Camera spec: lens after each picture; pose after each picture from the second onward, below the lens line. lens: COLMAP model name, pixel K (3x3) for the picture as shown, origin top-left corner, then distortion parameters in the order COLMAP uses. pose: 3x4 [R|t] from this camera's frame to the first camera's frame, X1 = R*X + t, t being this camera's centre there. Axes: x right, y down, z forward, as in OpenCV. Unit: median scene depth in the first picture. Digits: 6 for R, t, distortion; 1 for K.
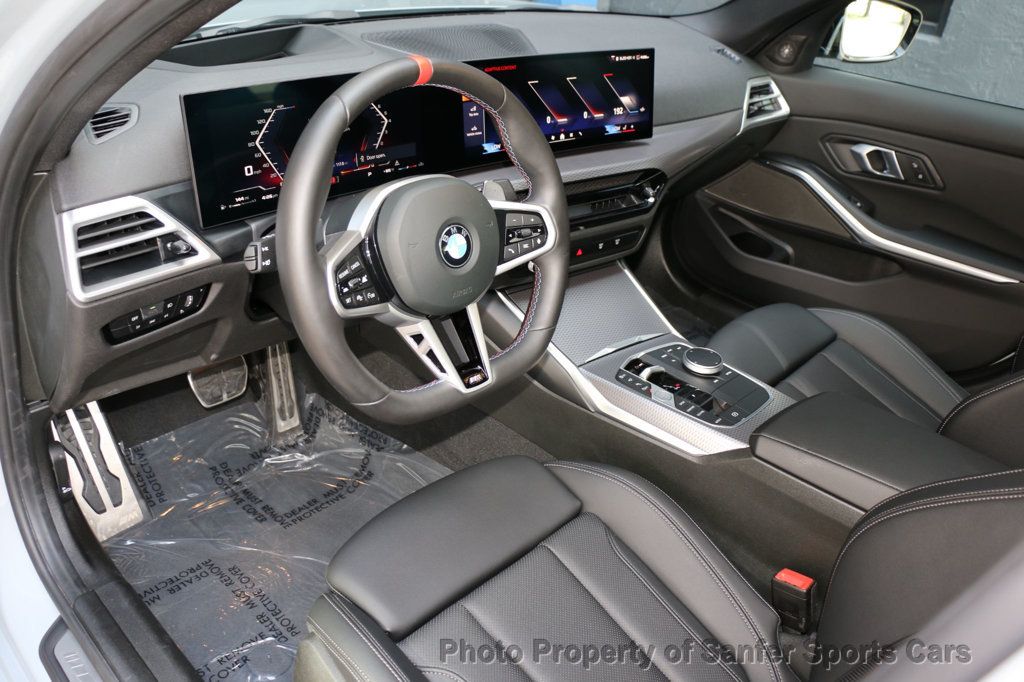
lens RADIAL K [[831.9, 0, 512.0], [0, 831.9, 341.0], [0, 0, 1]] dist [-0.189021, 0.166219]
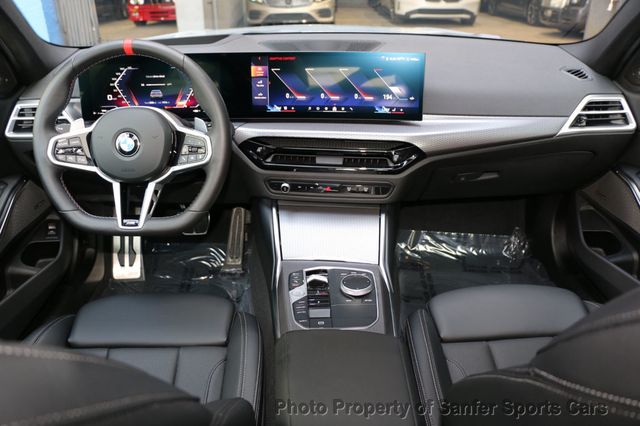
lens RADIAL K [[520.0, 0, 320.0], [0, 520.0, 213.0], [0, 0, 1]] dist [-0.189021, 0.166219]
pose [[0.707944, 0.222693, -0.670241, 0.687291], [-0.293498, 0.955929, 0.007607, -0.071551], [0.642397, 0.191329, 0.742105, 0.338958]]
